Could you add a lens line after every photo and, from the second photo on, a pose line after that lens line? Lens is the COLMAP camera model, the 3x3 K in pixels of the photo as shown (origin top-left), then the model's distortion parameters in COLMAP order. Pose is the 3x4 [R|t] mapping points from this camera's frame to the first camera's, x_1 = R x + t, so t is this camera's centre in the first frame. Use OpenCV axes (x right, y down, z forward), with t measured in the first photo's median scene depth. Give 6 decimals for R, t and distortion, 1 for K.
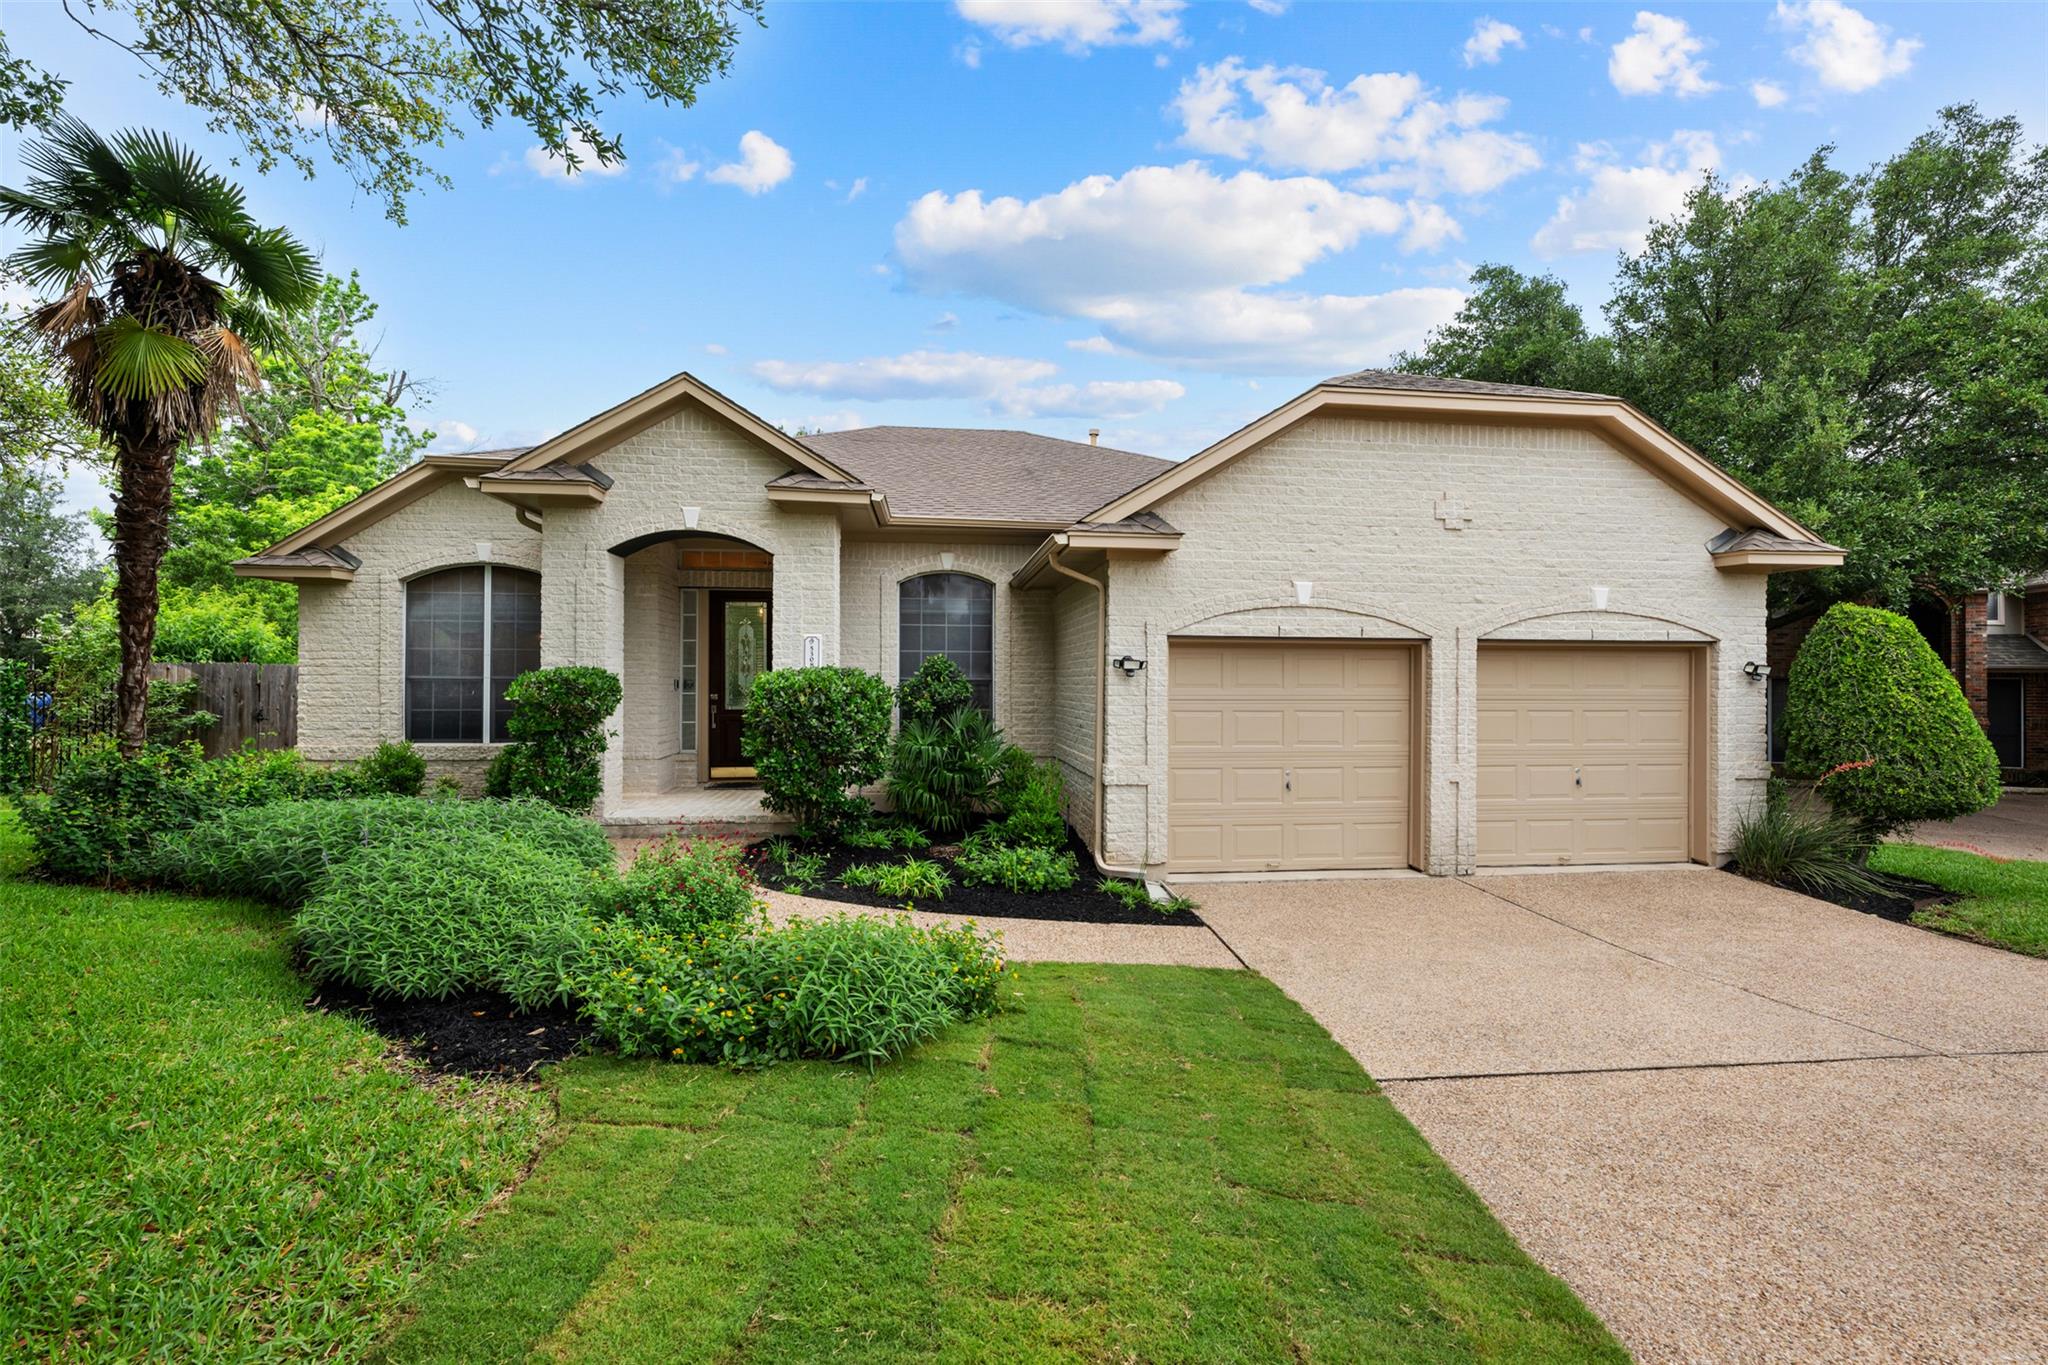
lens RADIAL K [[834.5, 0, 1014.8], [0, 834.5, 684.4], [0, 0, 1]] dist [-0.001643, -0.000059]
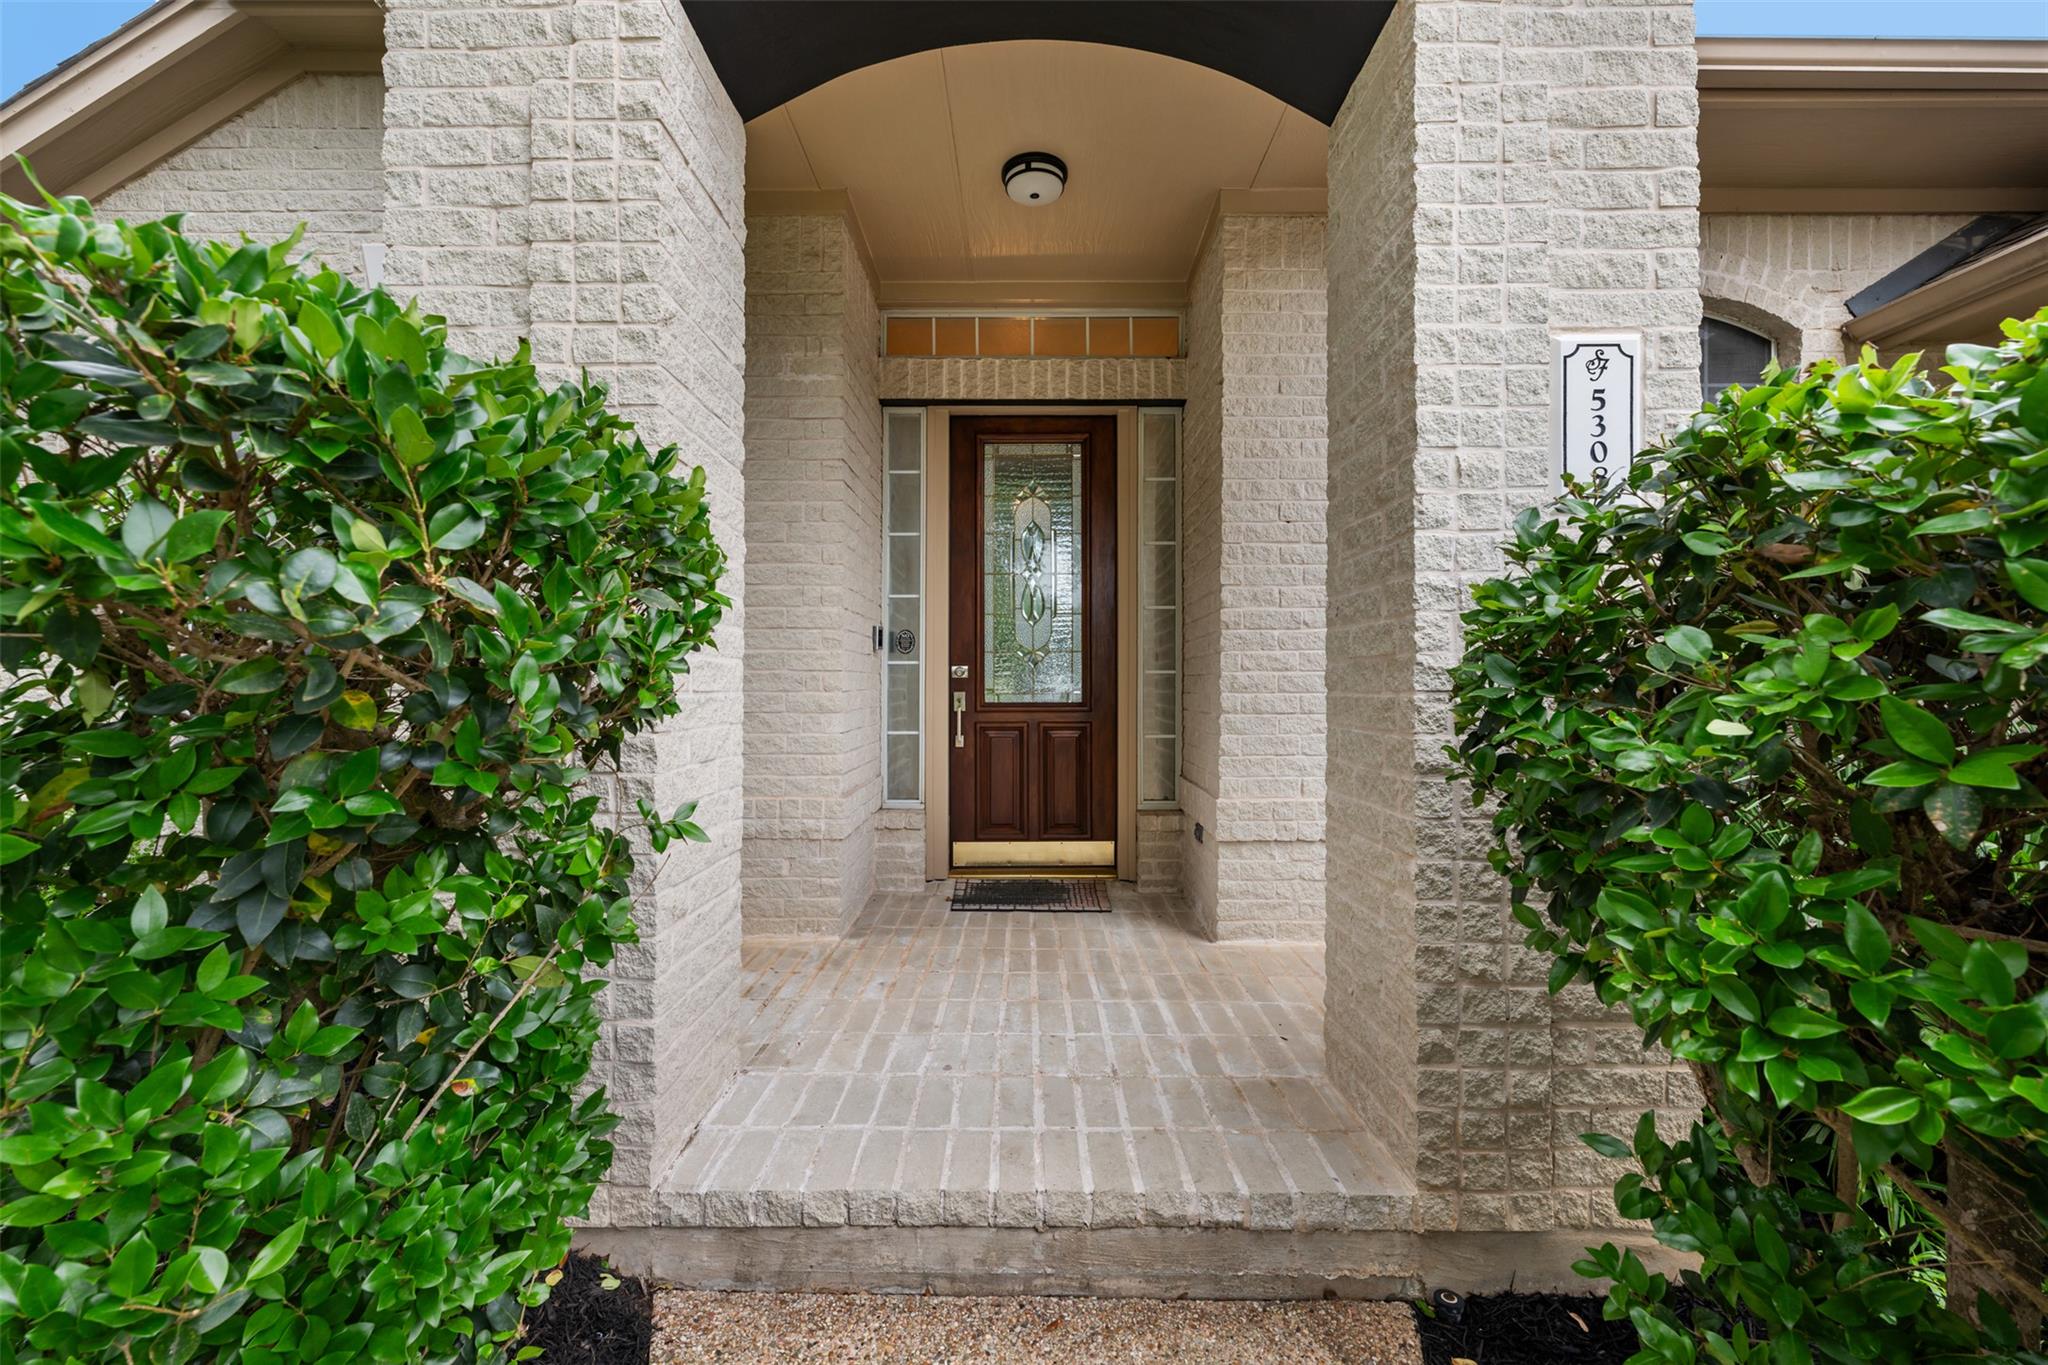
lens RADIAL K [[817.0, 0, 1029.5], [0, 817.0, 688.1], [0, 0, 1]] dist [-0.003418, 0.000330]
pose [[0.992846, 0.000555, -0.119399, -0.307773], [-0.000228, 0.999996, 0.002753, 0.024444], [0.119400, -0.002706, 0.992843, 0.666126]]
